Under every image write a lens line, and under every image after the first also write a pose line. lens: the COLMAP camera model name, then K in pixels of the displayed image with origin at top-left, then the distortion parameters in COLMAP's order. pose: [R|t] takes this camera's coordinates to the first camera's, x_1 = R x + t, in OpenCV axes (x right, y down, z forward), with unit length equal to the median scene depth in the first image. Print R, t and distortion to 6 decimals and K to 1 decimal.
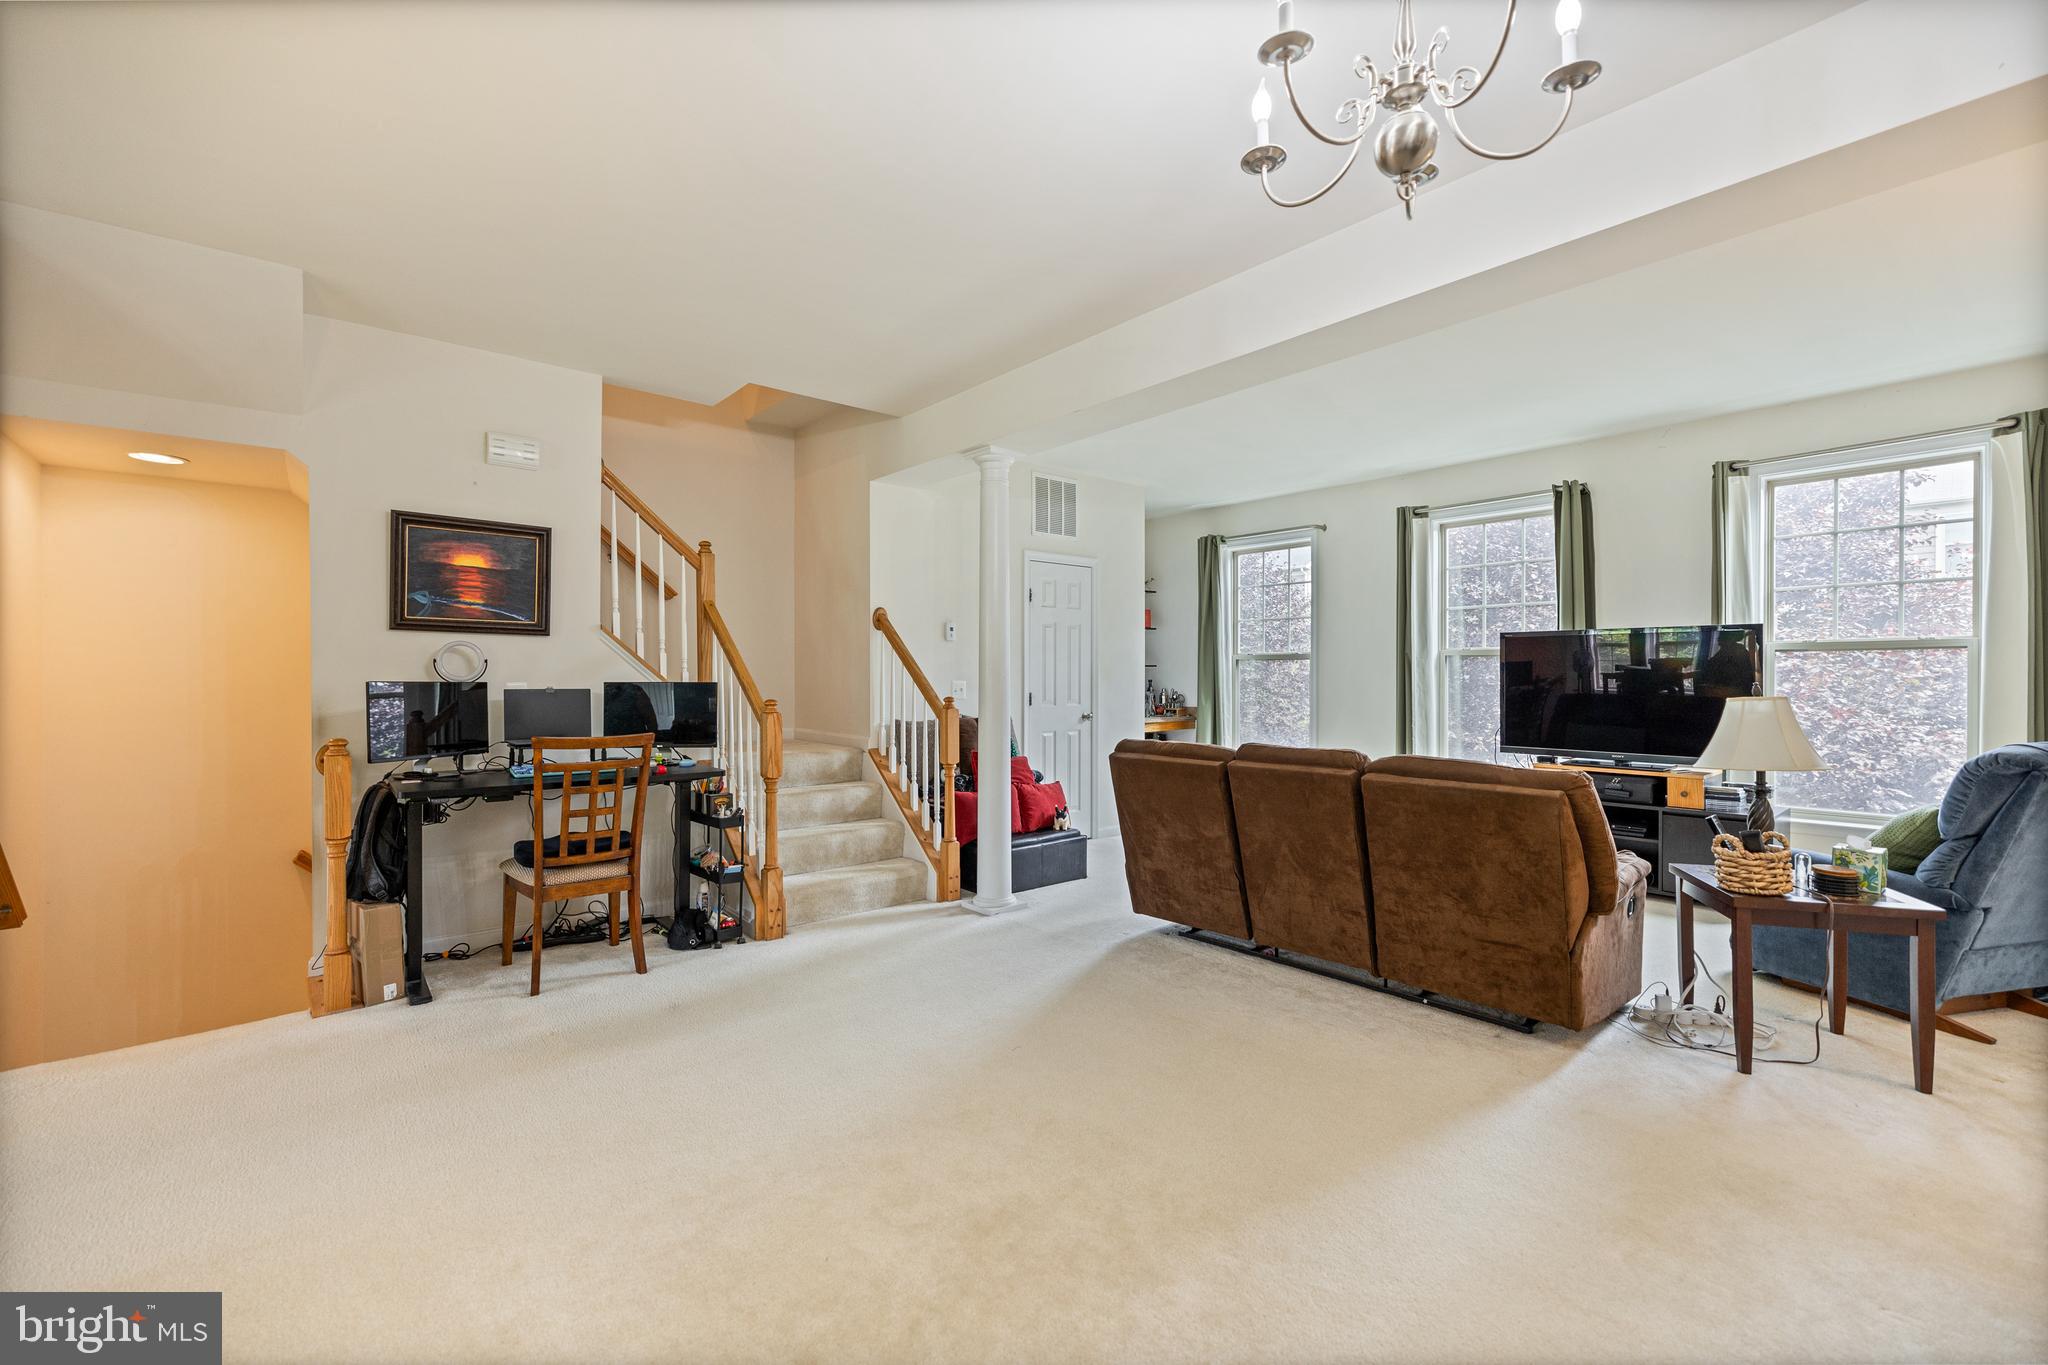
lens RADIAL K [[863.9, 0, 1029.6], [0, 863.9, 689.0], [0, 0, 1]] dist [0.001718, 0.000344]
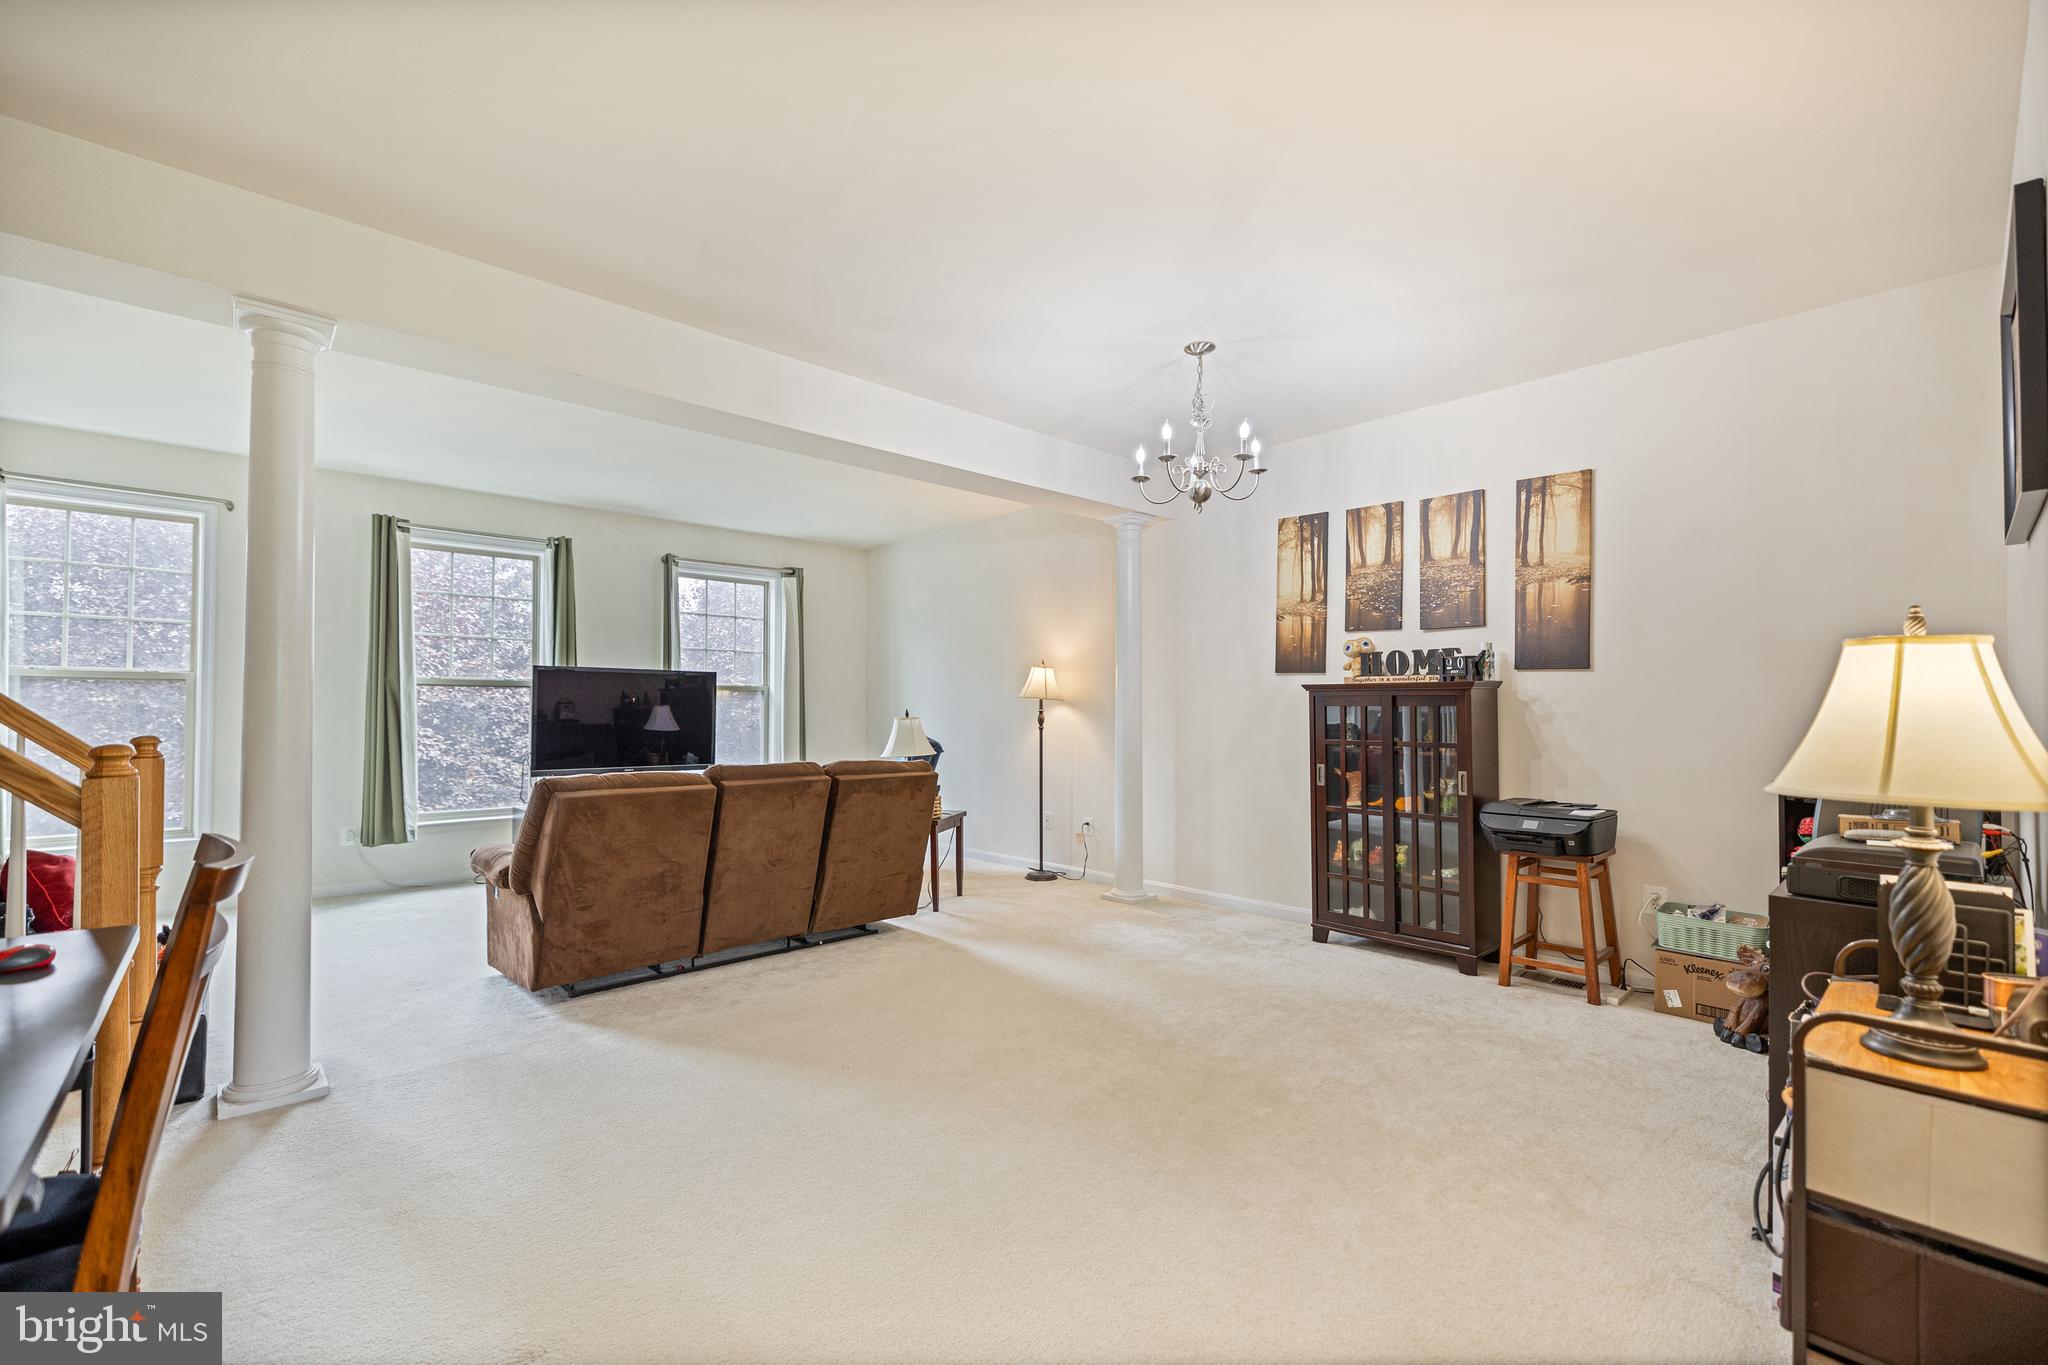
lens RADIAL K [[849.0, 0, 1031.1], [0, 849.0, 691.3], [0, 0, 1]] dist [0.000976, 0.000094]
pose [[-0.039206, 0.025403, 0.998908, -0.615074], [0.012828, 0.999607, -0.024918, 0.001993], [-0.999149, 0.011837, -0.039516, 0.488640]]
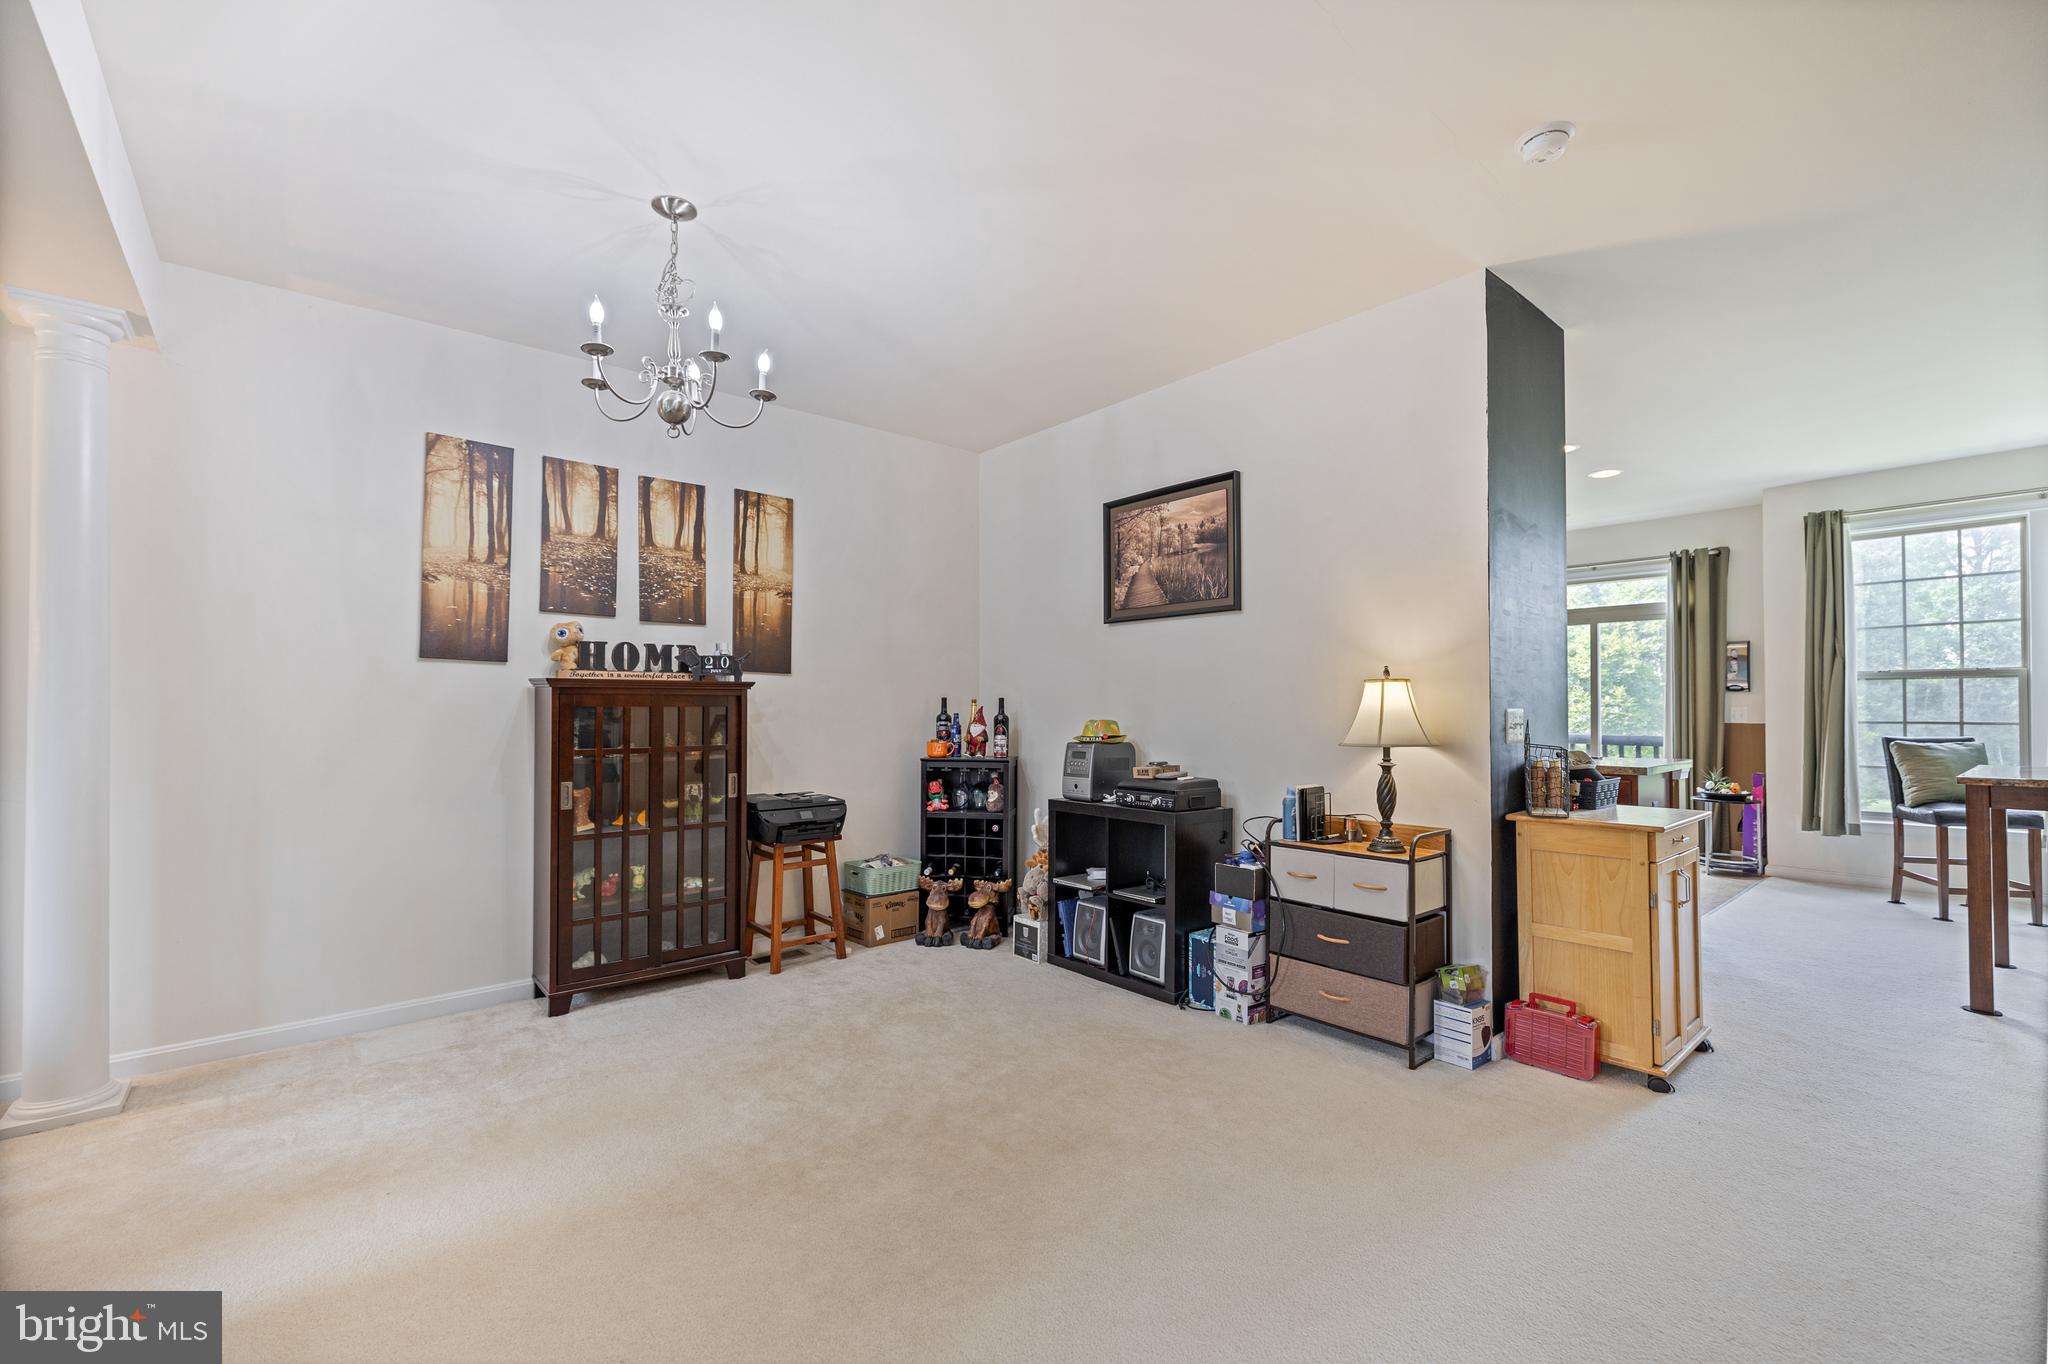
lens RADIAL K [[863.9, 0, 1029.6], [0, 863.9, 688.5], [0, 0, 1]] dist [0.001718, 0.000344]
pose [[-0.999938, 0.007106, 0.008609, -0.087780], [0.007042, 0.999947, -0.007522, -0.008157], [-0.008662, -0.007461, -0.999935, 0.866760]]
